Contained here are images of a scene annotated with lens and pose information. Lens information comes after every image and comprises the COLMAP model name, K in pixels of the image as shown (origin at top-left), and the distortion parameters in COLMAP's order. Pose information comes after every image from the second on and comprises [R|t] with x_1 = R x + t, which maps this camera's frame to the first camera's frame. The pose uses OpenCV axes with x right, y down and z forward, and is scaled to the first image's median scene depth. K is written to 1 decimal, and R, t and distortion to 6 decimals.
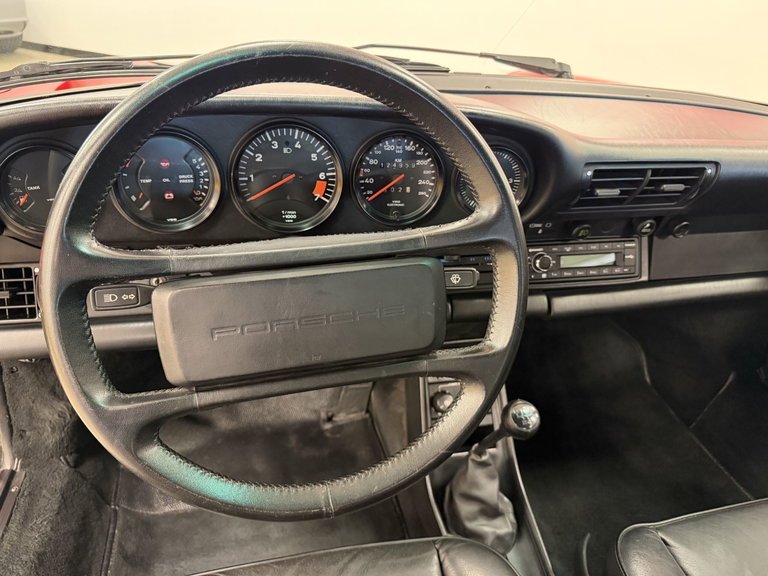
lens RADIAL K [[549.0, 0, 385.3], [0, 549.0, 289.8], [0, 0, 1]] dist [0.089759, -0.163516]
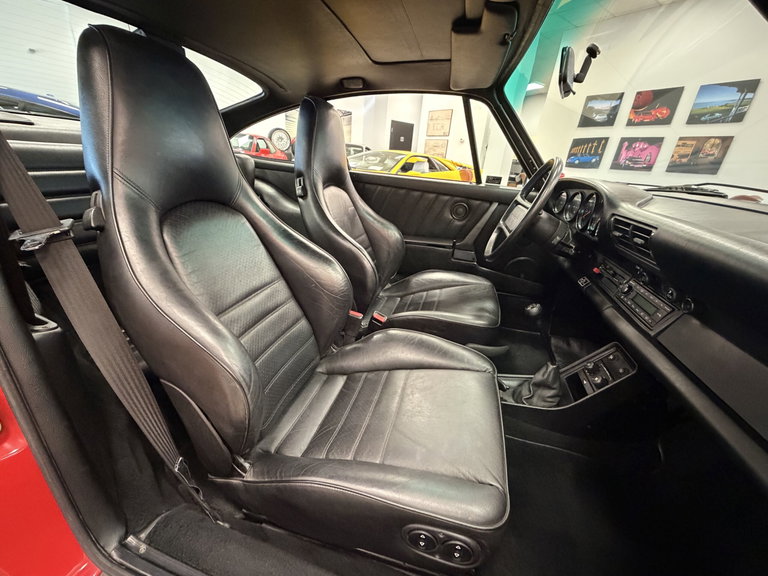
lens RADIAL K [[307.8, 0, 382.0], [0, 307.8, 288.2], [0, 0, 1]] dist [0.001438, 0.000482]
pose [[-0.481637, 0.240734, -0.842658, 1.678290], [-0.535148, 0.680654, 0.500327, -0.142493], [0.694004, 0.691923, -0.199000, 0.770999]]
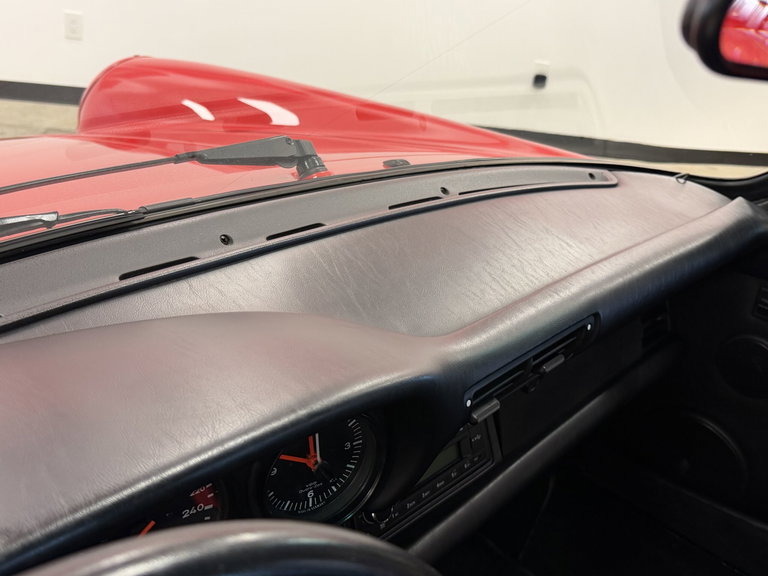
lens RADIAL K [[761.0, 0, 386.2], [0, 761.0, 289.7], [0, 0, 1]] dist [0.176798, -0.404449]
pose [[0.831082, -0.220390, 0.510618, -0.084817], [0.220185, 0.973498, 0.061803, -0.373584], [-0.510707, 0.061067, 0.857584, 0.328659]]
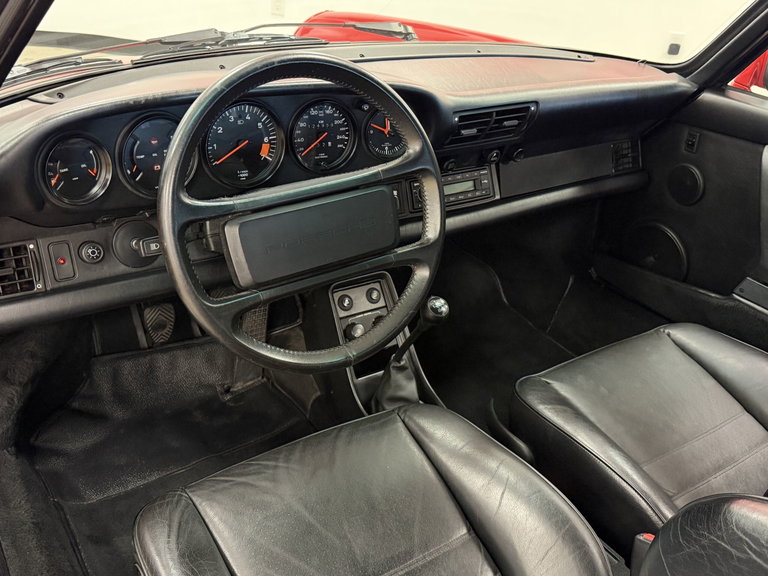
lens RADIAL K [[761.0, 0, 386.2], [0, 761.0, 289.7], [0, 0, 1]] dist [0.176798, -0.404449]
pose [[0.932495, -0.163249, 0.322183, -0.451073], [0.162400, 0.986278, 0.029708, 0.115986], [-0.322612, 0.024620, 0.946211, -0.693185]]
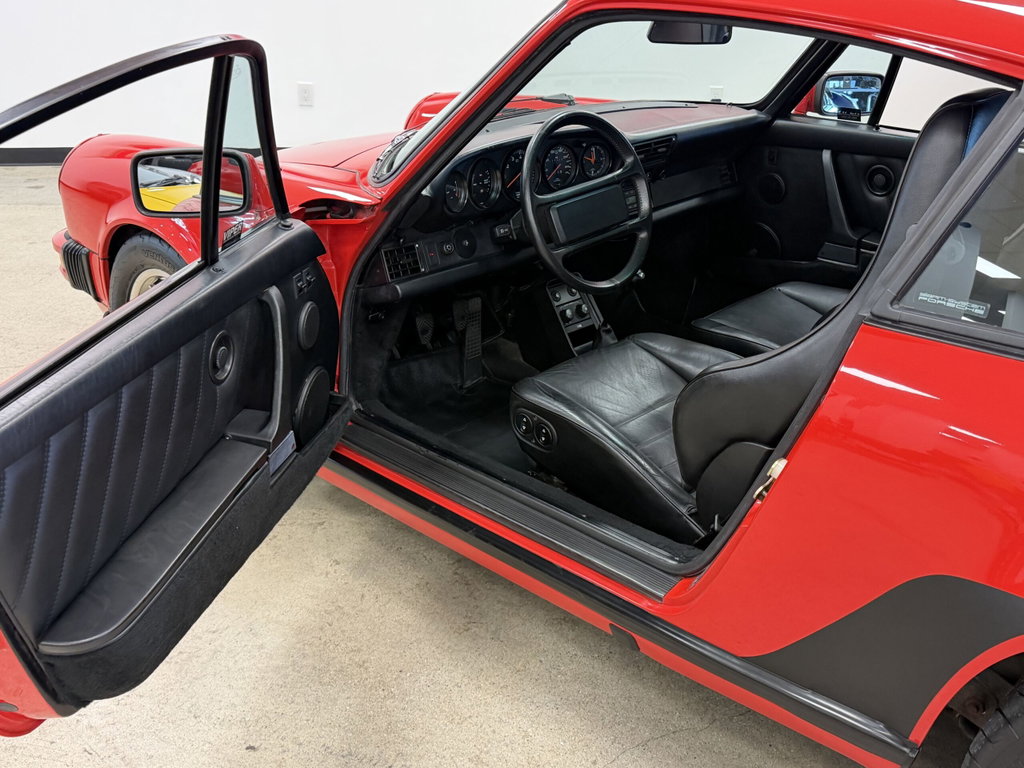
lens RADIAL K [[1037.8, 0, 512.0], [0, 1037.8, 384.0], [0, 0, 1]] dist [0.205966, -0.496962]
pose [[0.841919, -0.264394, 0.470392, -2.025456], [0.301828, 0.953352, -0.004366, 0.495523], [-0.447295, 0.145653, 0.882447, -2.074127]]
